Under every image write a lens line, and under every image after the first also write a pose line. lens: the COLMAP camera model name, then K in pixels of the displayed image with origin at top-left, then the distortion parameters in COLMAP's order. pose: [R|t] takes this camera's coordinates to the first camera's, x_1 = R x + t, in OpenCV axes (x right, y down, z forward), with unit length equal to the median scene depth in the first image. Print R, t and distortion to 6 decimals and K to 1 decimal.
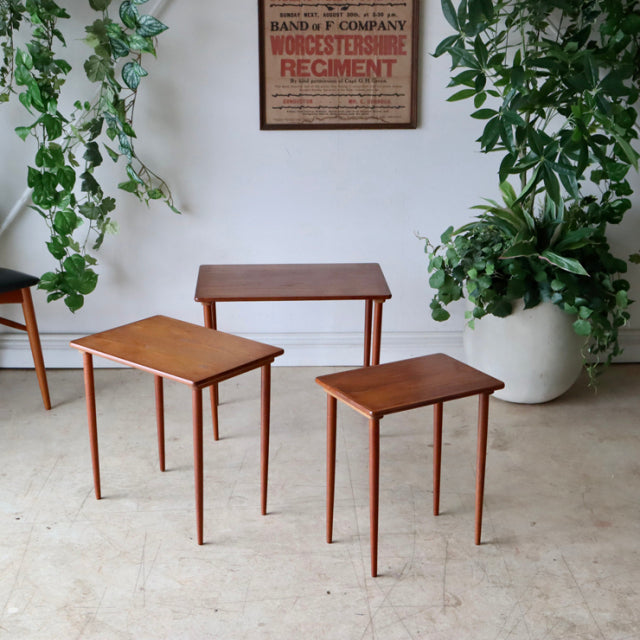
lens RADIAL K [[1143.8, 0, 320.0], [0, 1143.8, 320.0], [0, 0, 1]] dist [-0.063627, 0.092505]
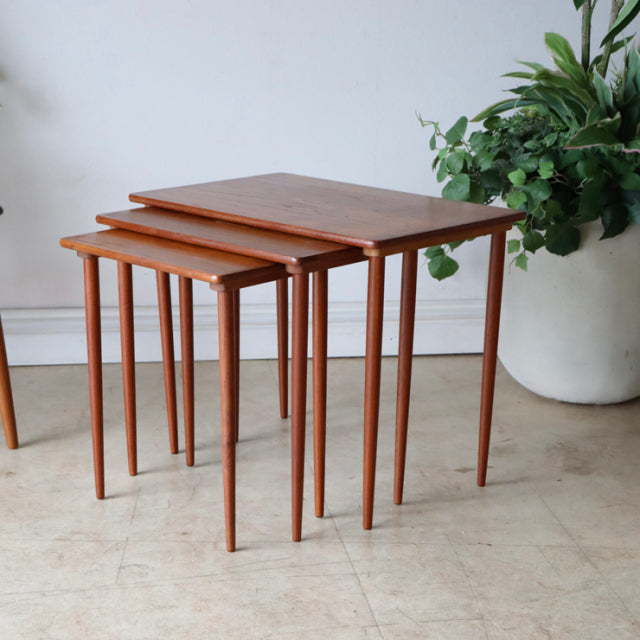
lens RADIAL K [[1434.6, 0, 320.0], [0, 1434.6, 320.0], [0, 0, 1]] dist [0.038390, 0.236706]
pose [[0.994197, -0.019074, 0.105868, -0.047811], [0.023481, 0.998902, -0.040534, 0.060541], [-0.104978, 0.042784, 0.993554, 0.276834]]
